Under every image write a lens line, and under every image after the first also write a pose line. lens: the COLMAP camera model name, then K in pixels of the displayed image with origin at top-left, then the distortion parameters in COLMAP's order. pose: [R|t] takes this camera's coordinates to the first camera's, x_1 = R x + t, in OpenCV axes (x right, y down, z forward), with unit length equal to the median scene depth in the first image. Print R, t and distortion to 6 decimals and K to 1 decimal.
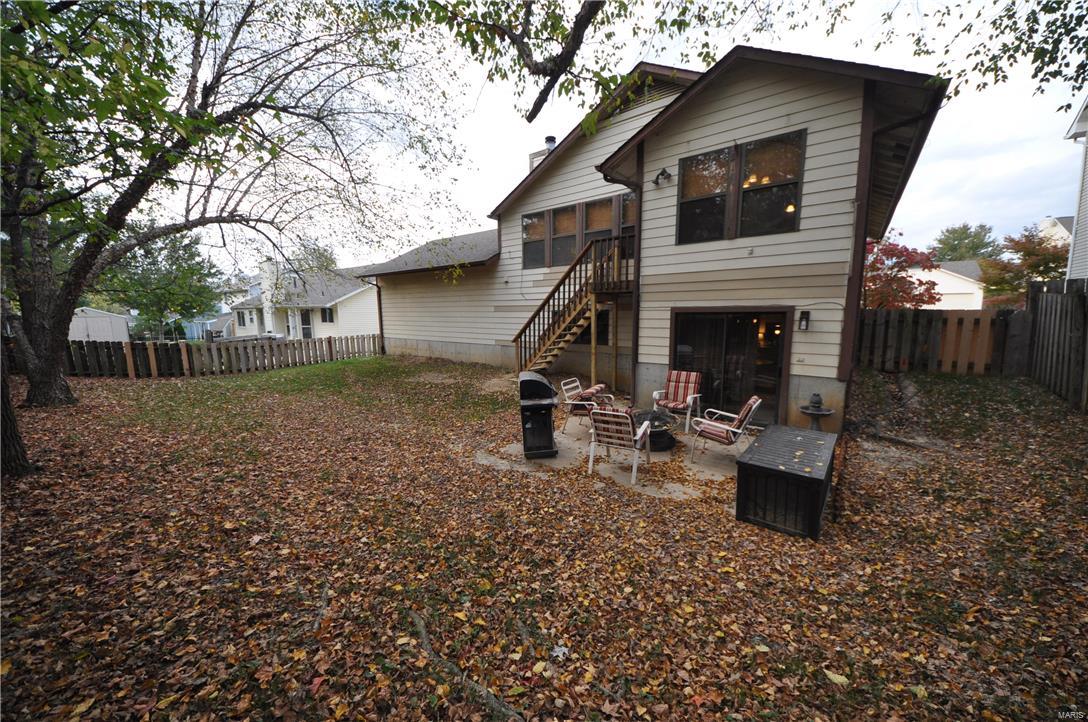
lens RADIAL K [[384.0, 0, 547.5], [0, 384.0, 362.4], [0, 0, 1]] dist [0.038615, -0.022659]
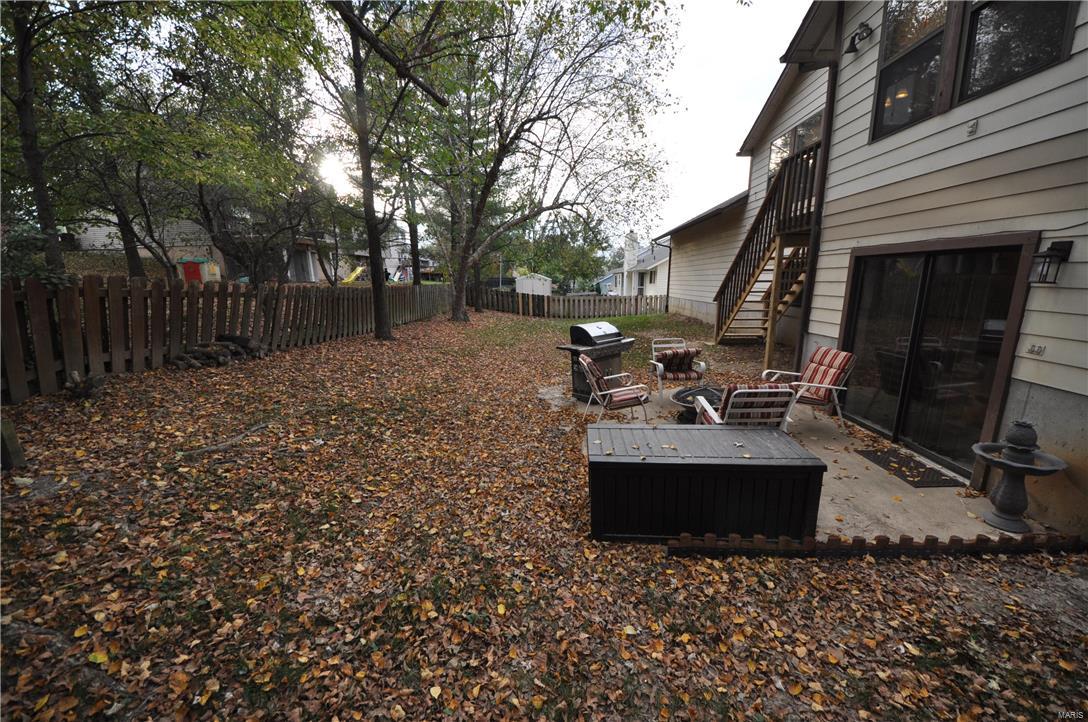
lens RADIAL K [[384.0, 0, 547.5], [0, 384.0, 362.4], [0, 0, 1]] dist [0.038615, -0.022659]
pose [[0.579467, 0.170168, -0.797033, 0.566963], [-0.098759, 0.985414, 0.138587, 0.001972], [0.808990, -0.001592, 0.587820, 0.216007]]
